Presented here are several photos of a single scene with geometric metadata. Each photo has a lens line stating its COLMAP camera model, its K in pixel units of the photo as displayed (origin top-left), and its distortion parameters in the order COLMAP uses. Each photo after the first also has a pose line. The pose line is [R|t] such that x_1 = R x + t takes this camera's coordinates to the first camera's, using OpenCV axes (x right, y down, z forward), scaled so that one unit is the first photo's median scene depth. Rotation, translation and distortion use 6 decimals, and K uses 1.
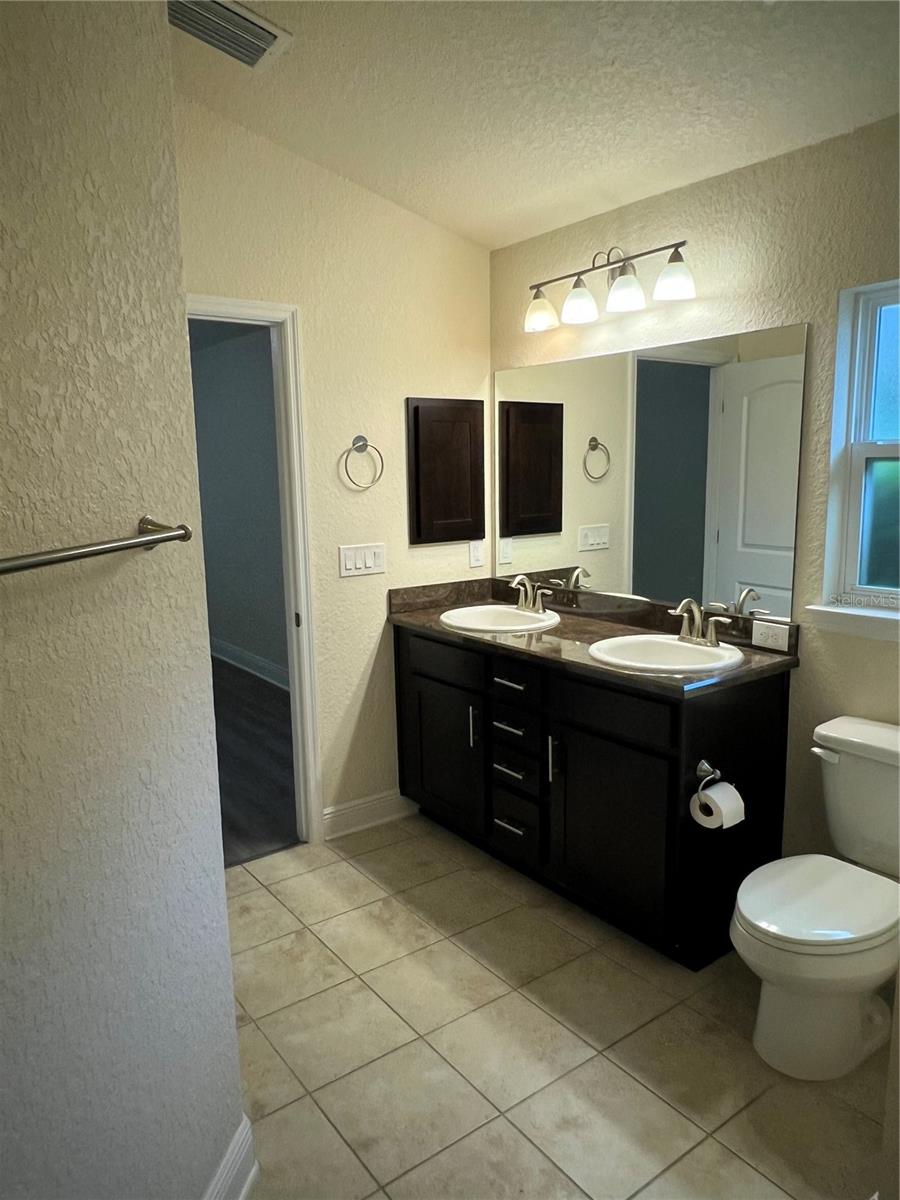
lens RADIAL K [[818.2, 0, 450.0], [0, 818.2, 600.0], [0, 0, 1]] dist [0.012932, -0.002281]
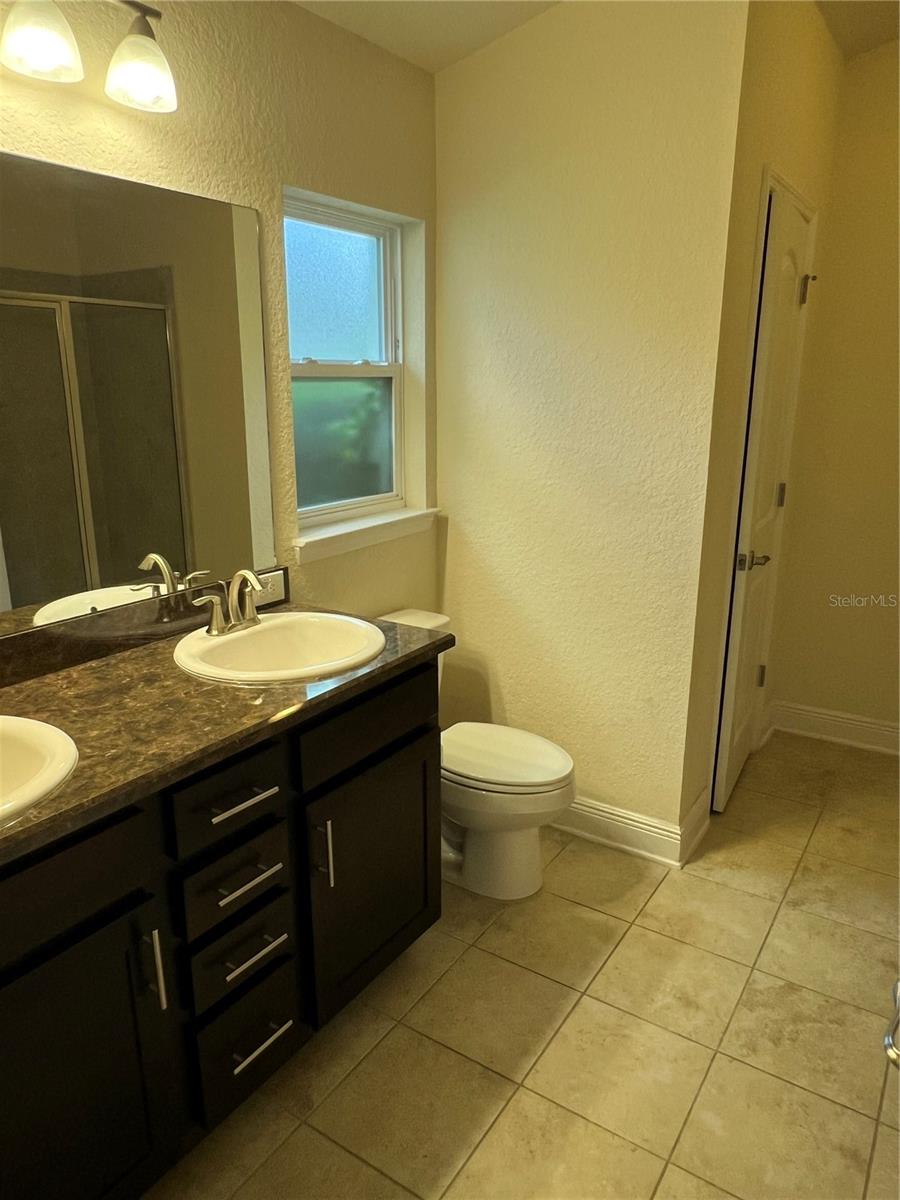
lens RADIAL K [[818.2, 0, 450.0], [0, 818.2, 600.0], [0, 0, 1]] dist [0.012932, -0.002281]
pose [[-0.327923, -0.227832, 0.916820, -0.527766], [0.163756, 0.942084, 0.292681, -0.190752], [-0.930403, 0.246112, -0.271622, 1.240295]]
